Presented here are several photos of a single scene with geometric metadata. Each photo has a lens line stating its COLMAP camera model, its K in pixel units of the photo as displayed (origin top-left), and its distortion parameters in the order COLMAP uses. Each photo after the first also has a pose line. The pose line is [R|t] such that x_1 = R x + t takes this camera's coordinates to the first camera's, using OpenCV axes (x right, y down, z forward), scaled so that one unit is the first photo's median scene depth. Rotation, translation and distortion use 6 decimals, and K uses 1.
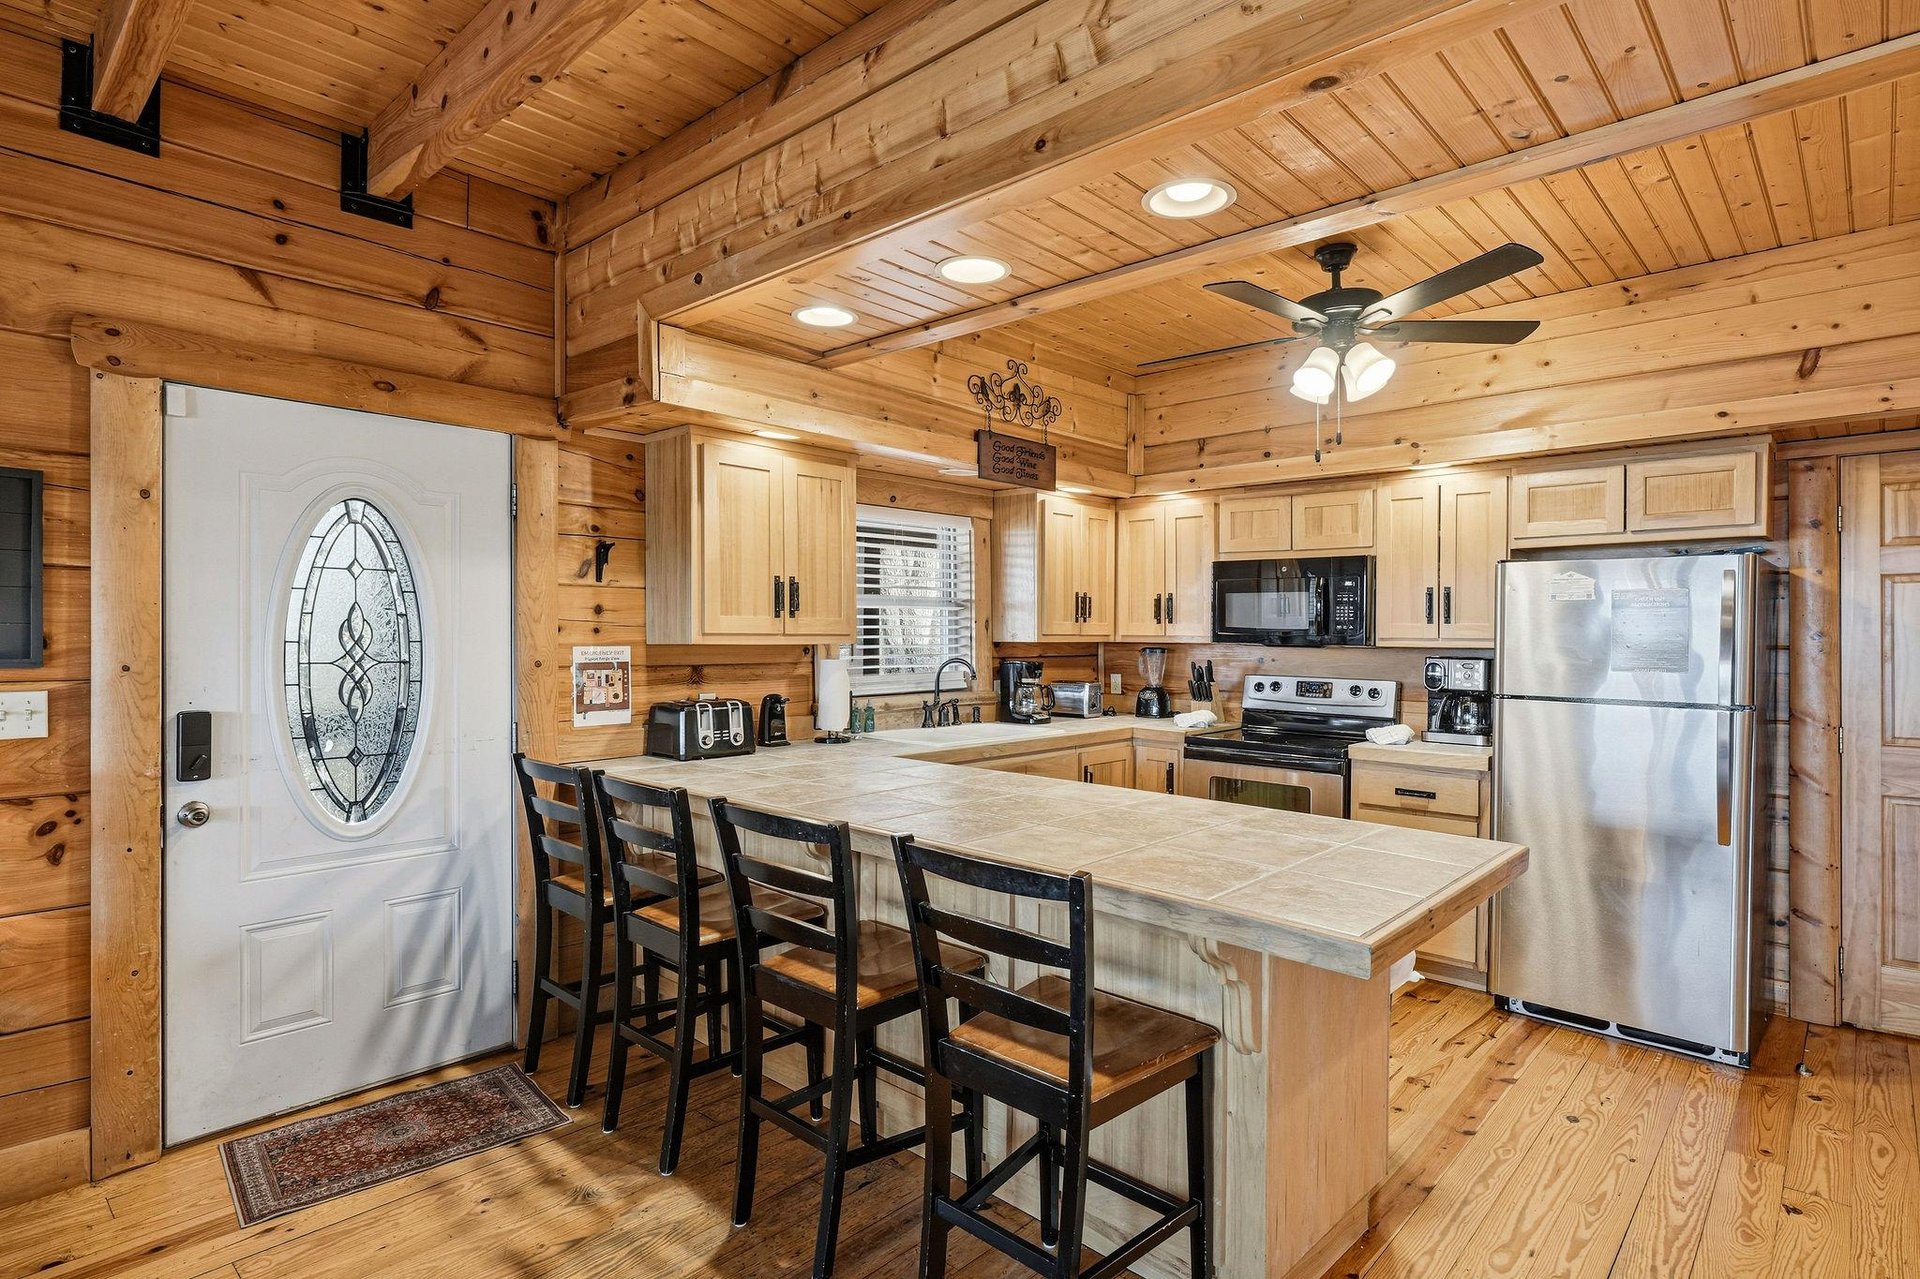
lens RADIAL K [[1005.9, 0, 954.8], [0, 1005.9, 638.8], [0, 0, 1]] dist [0.003665, 0.000163]
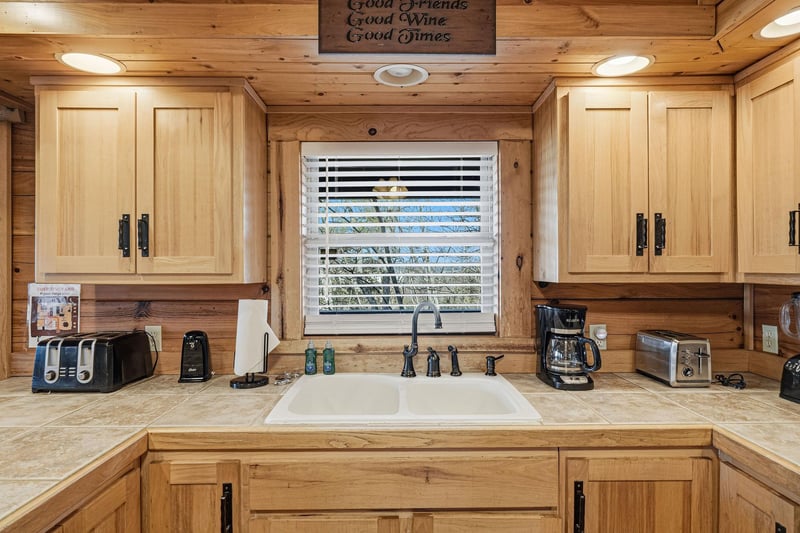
lens RADIAL K [[419.1, 0, 403.1], [0, 419.1, 272.8], [0, 0, 1]] dist [0.003665, 0.000163]
pose [[0.685219, -0.003091, -0.728331, 0.265156], [0.000871, 0.999994, -0.003424, -0.003300], [0.728337, 0.001712, 0.685217, 0.792078]]
